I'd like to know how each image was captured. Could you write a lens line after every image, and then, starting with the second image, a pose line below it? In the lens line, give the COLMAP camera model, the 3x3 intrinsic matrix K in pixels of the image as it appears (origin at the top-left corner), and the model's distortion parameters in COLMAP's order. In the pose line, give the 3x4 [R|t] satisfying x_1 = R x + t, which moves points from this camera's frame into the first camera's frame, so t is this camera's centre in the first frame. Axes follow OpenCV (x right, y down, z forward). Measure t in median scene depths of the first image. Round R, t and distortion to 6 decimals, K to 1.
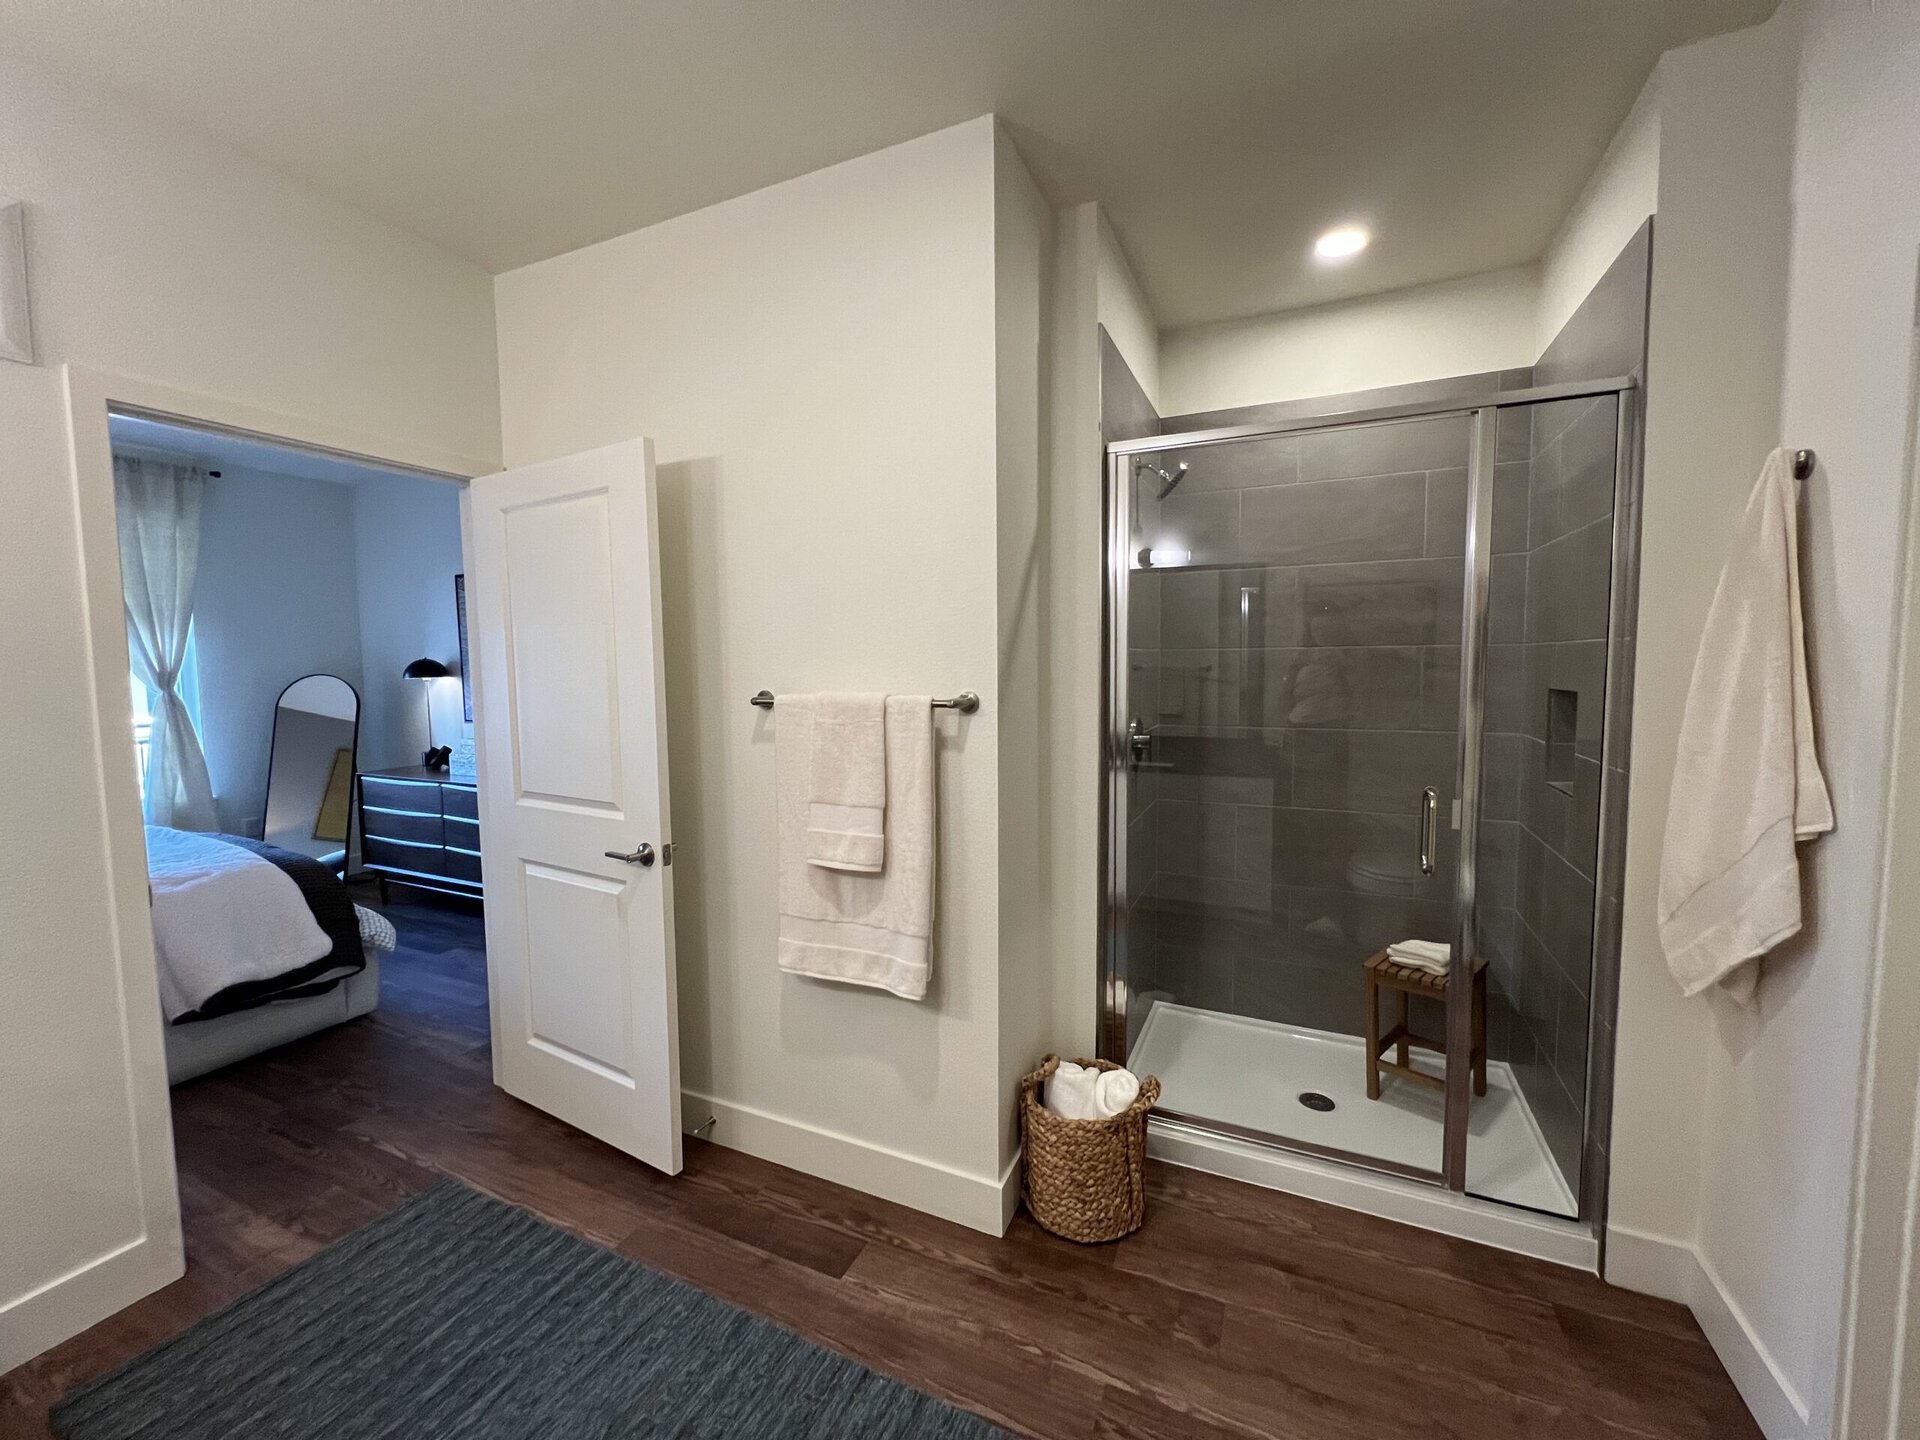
lens RADIAL K [[766.4, 0, 954.1], [0, 766.4, 714.2], [0, 0, 1]] dist [-0.001985, 0.000166]
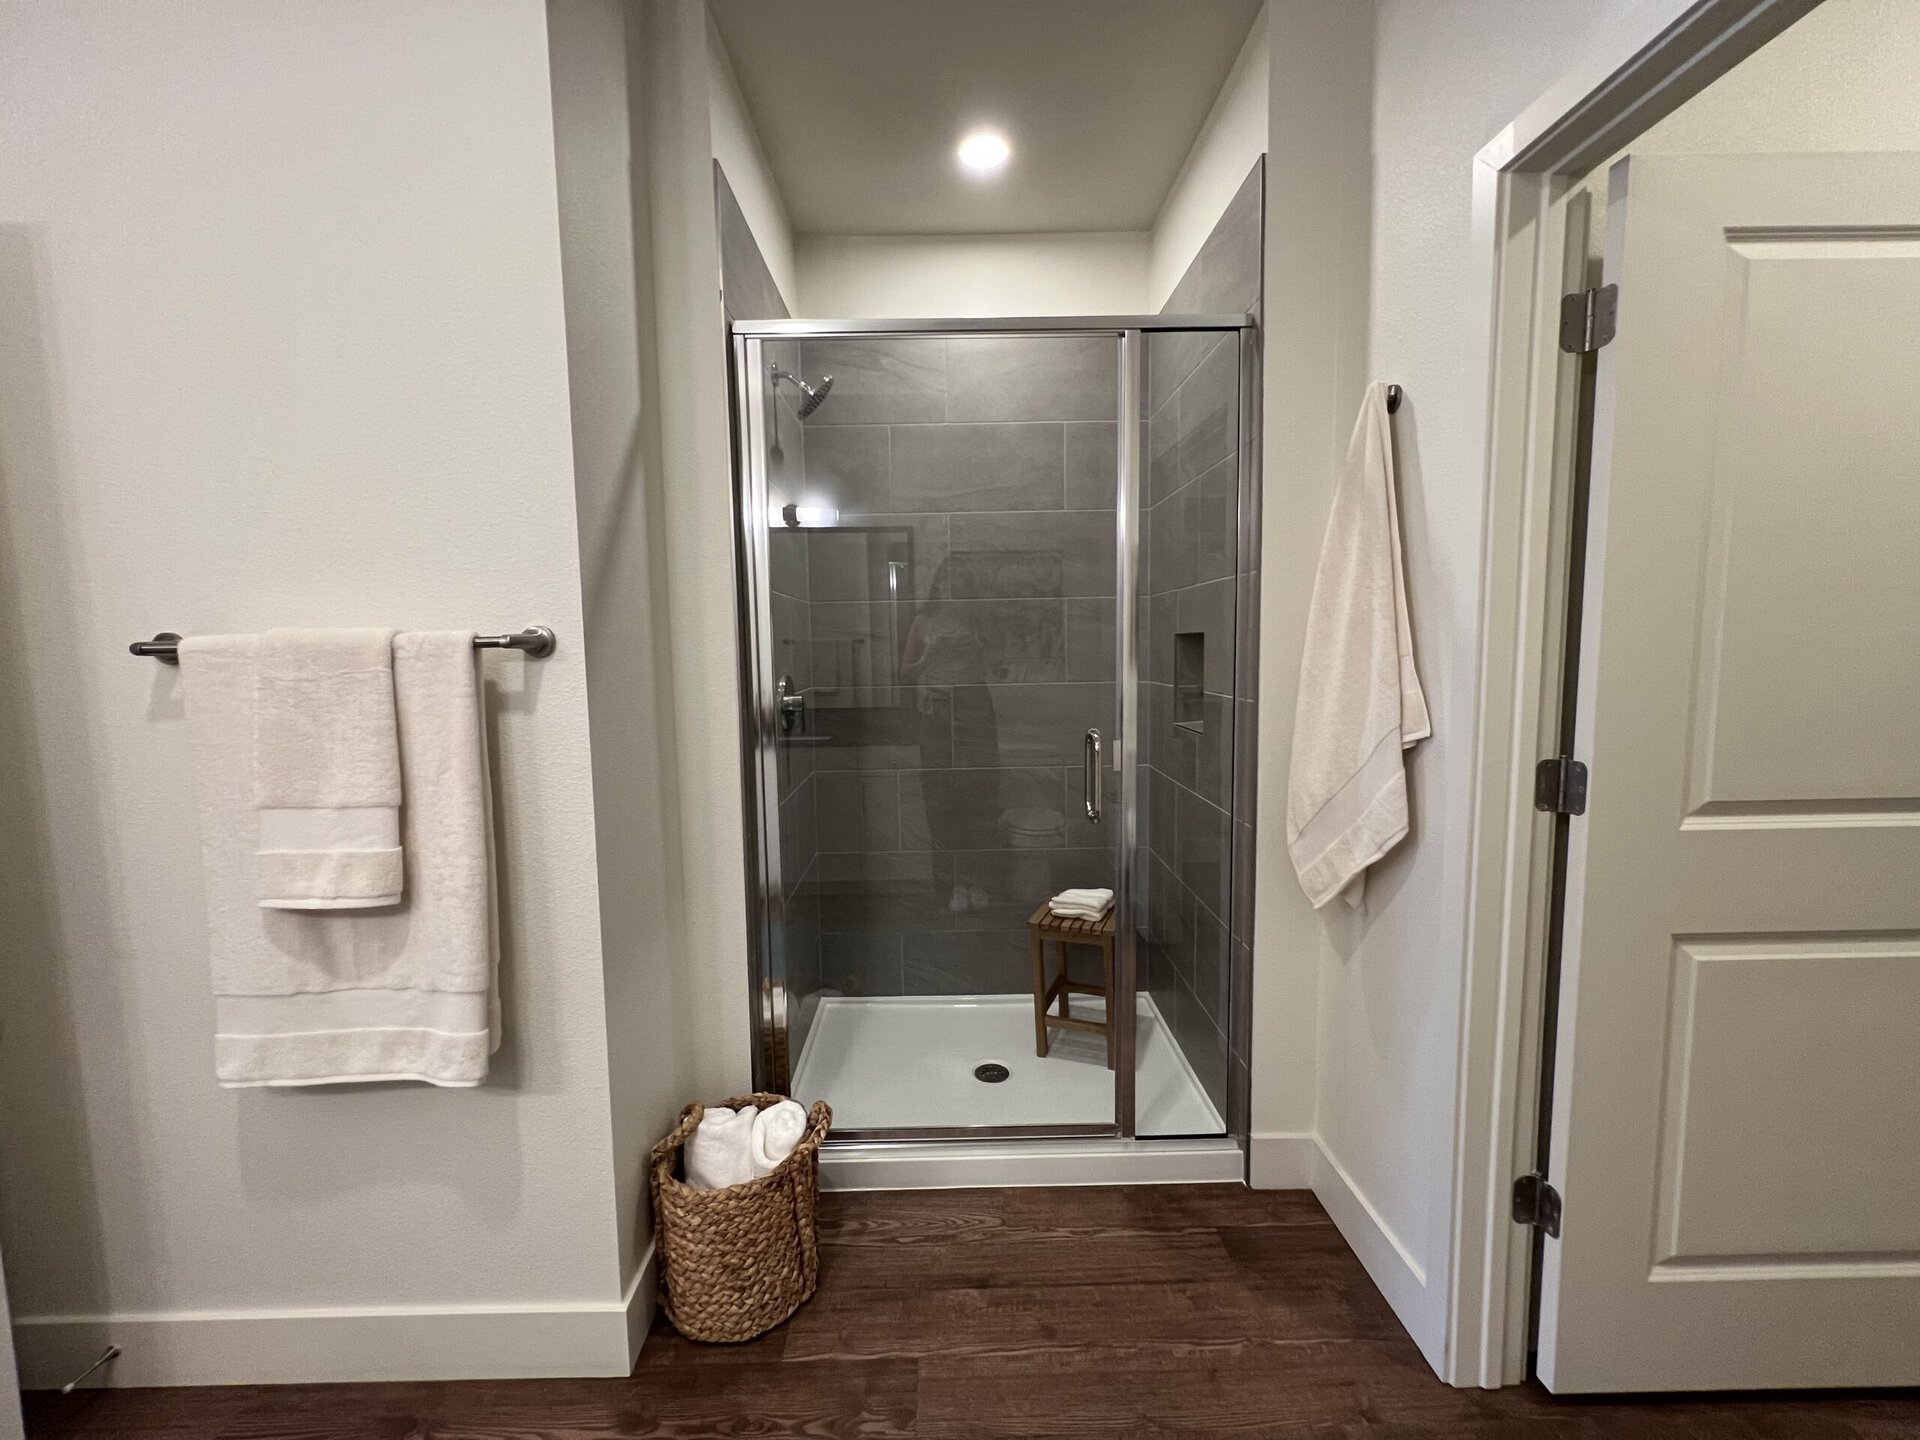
lens RADIAL K [[766.4, 0, 954.1], [0, 766.4, 714.2], [0, 0, 1]] dist [-0.001985, 0.000166]
pose [[0.903190, -0.044849, 0.426891, 0.058205], [0.037989, 0.998976, 0.024576, 0.046100], [-0.427556, -0.005979, 0.903969, 0.209409]]
